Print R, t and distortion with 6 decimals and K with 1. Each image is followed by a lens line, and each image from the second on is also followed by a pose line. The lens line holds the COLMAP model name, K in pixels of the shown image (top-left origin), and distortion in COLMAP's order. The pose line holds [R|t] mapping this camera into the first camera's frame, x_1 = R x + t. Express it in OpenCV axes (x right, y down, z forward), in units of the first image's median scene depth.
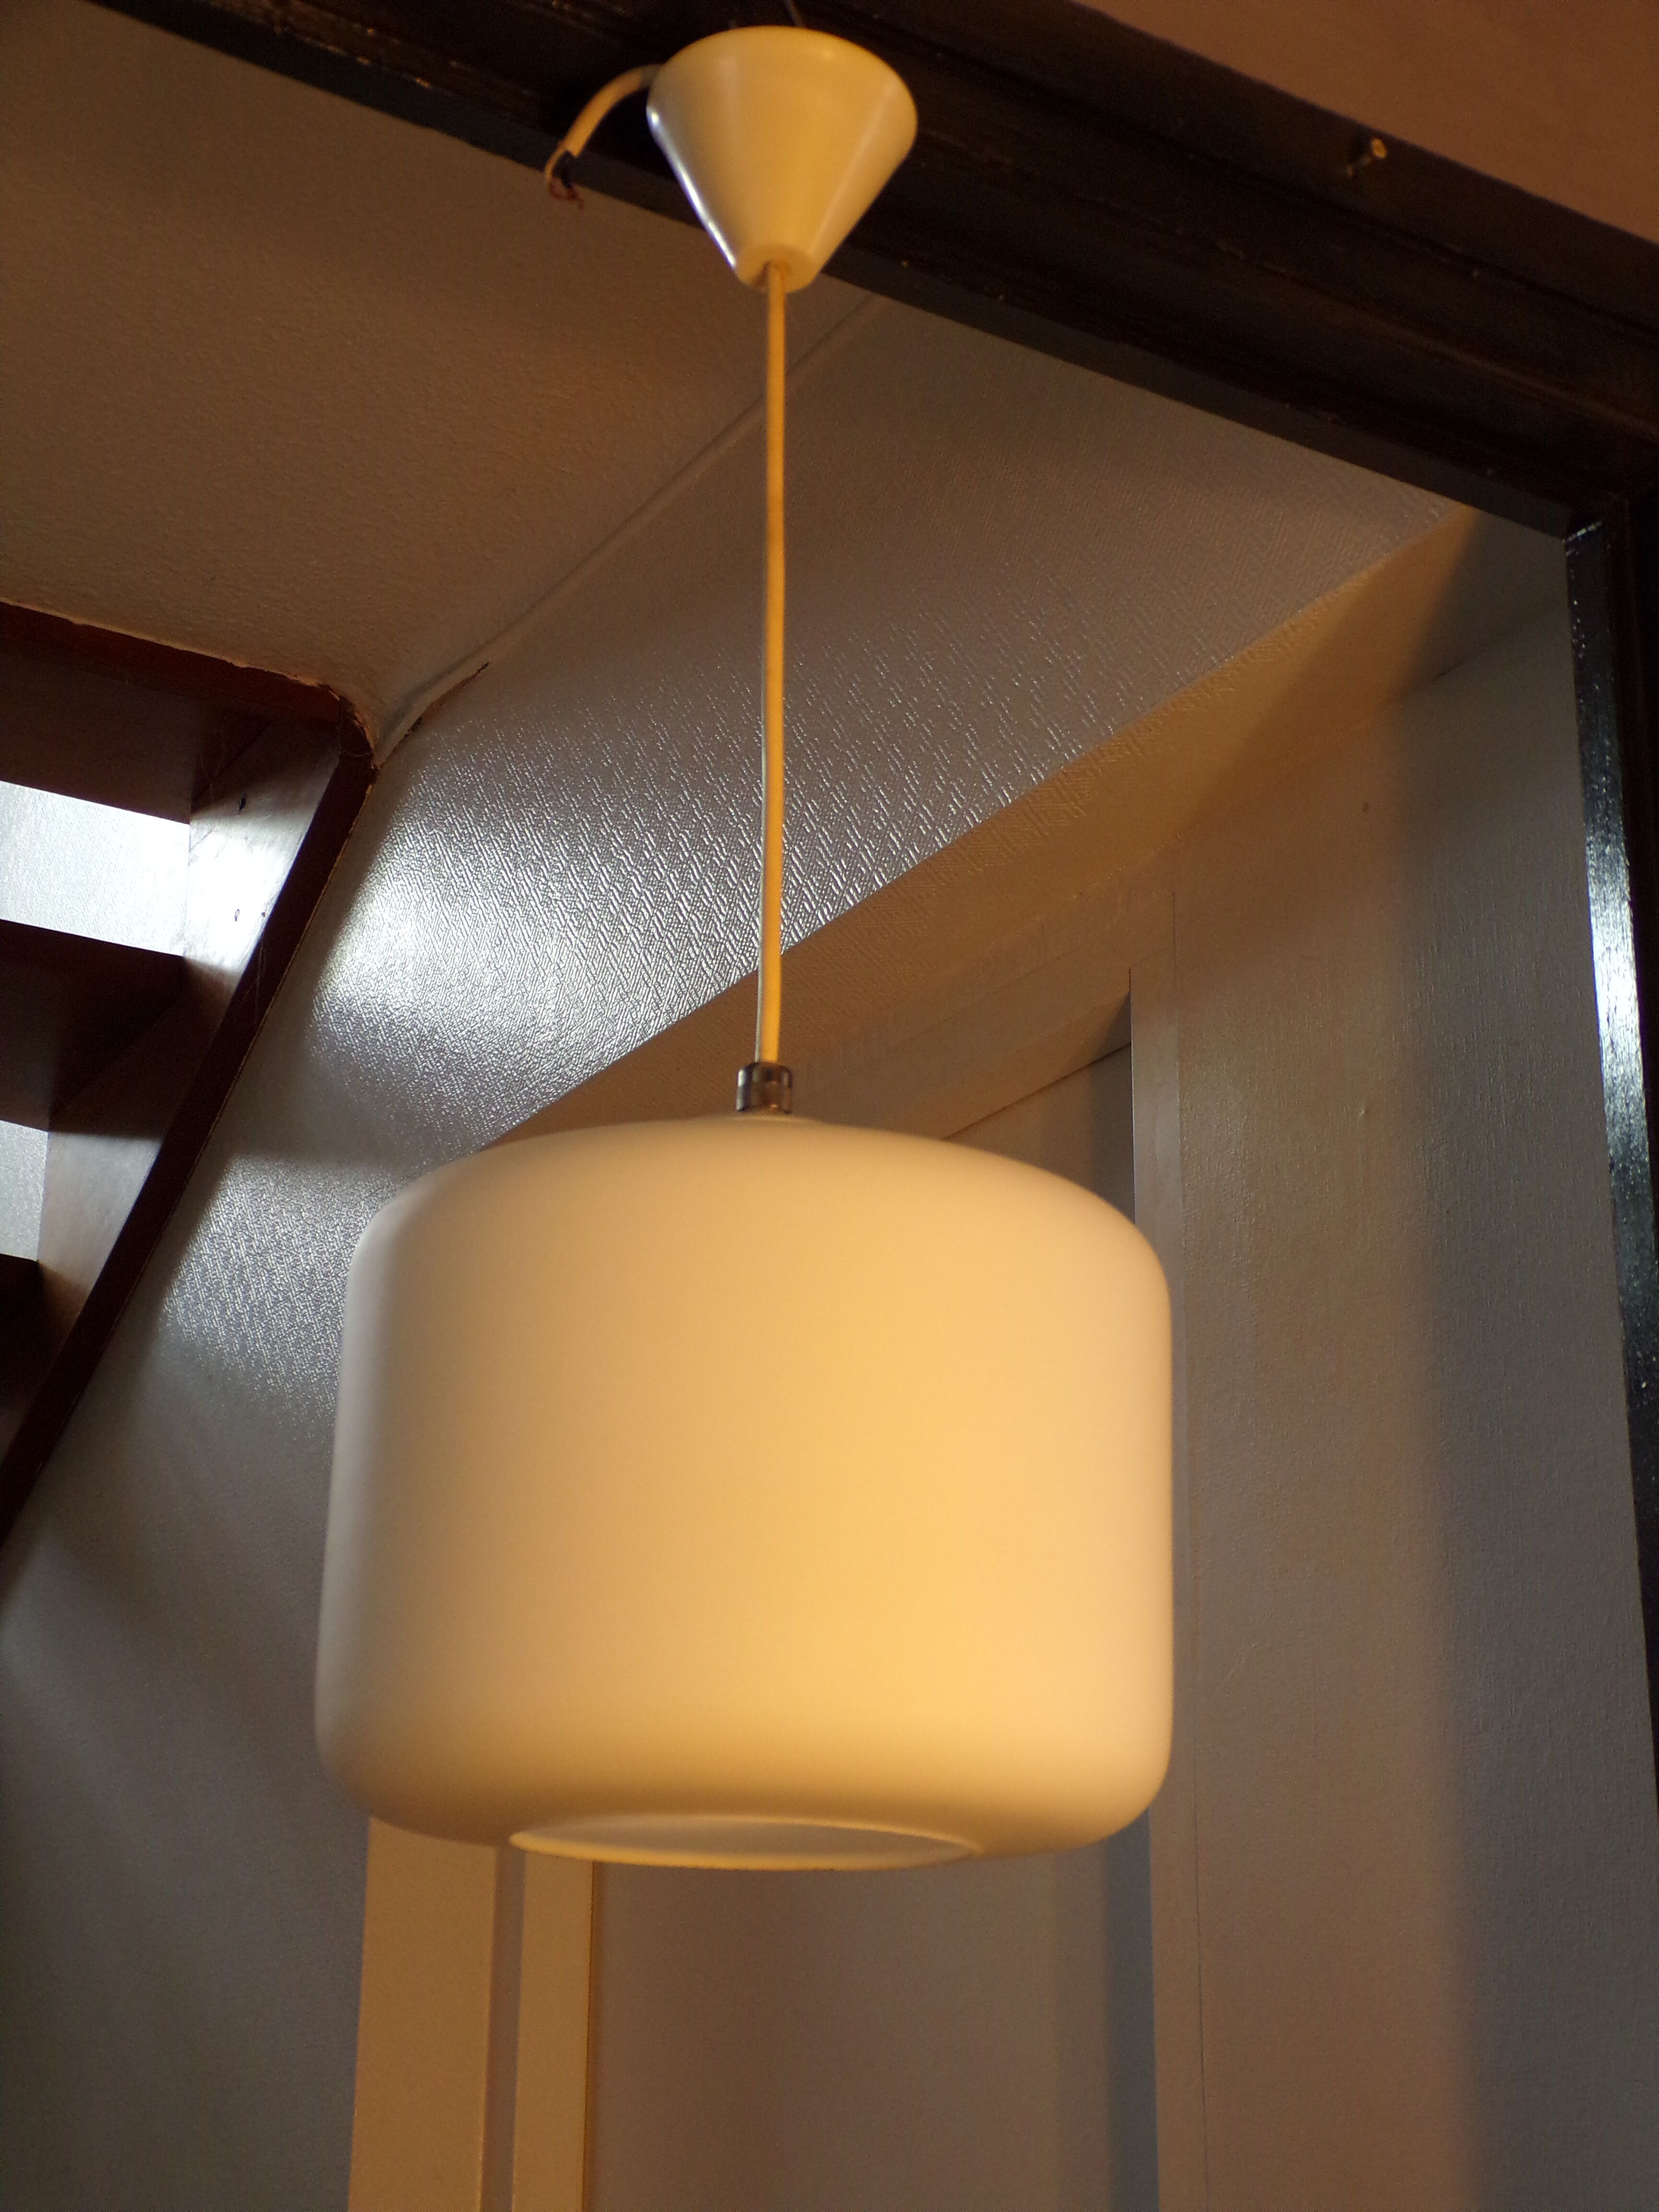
lens RADIAL K [[3111.3, 0, 827.4], [0, 3111.3, 1204.5], [0, 0, 1]] dist [-0.124430, 0.707284]
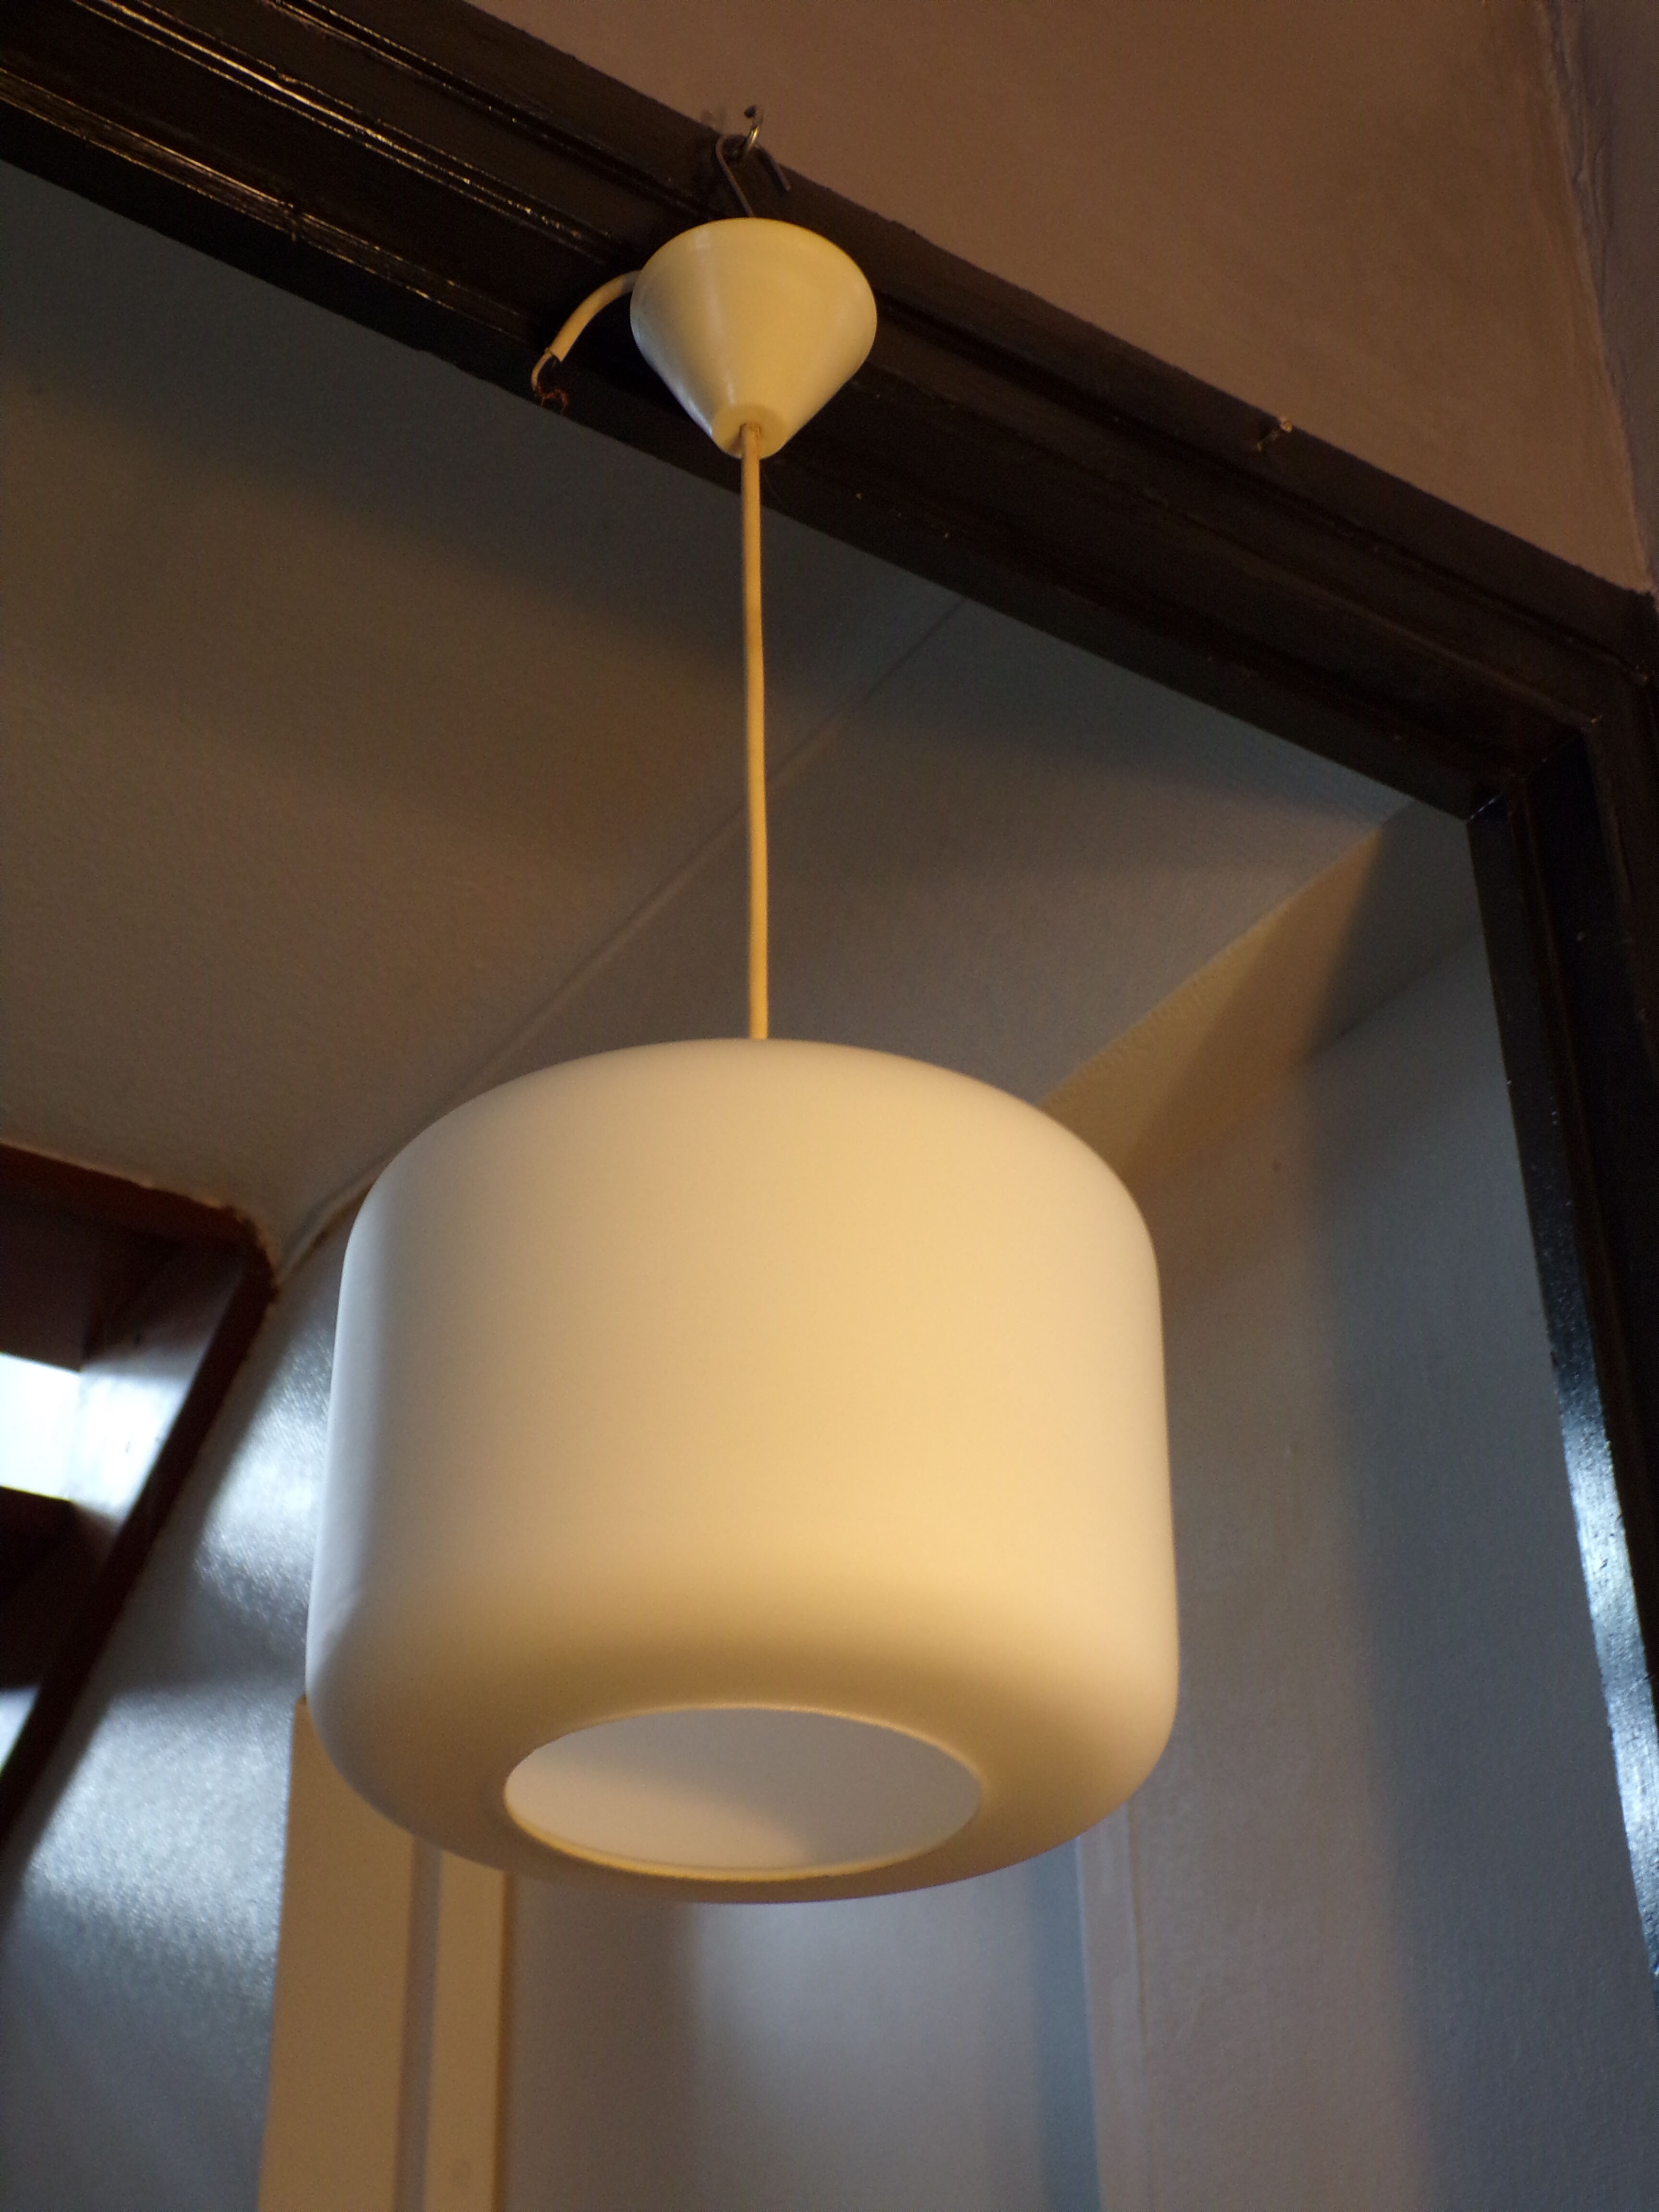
lens RADIAL K [[3111.3, 0, 827.4], [0, 3111.3, 1204.5], [0, 0, 1]] dist [-0.124430, 0.707284]
pose [[0.998994, 0.001454, 0.044827, -0.022785], [0.008751, 0.973947, -0.226607, 0.123274], [-0.043989, 0.226772, 0.972954, 0.005265]]
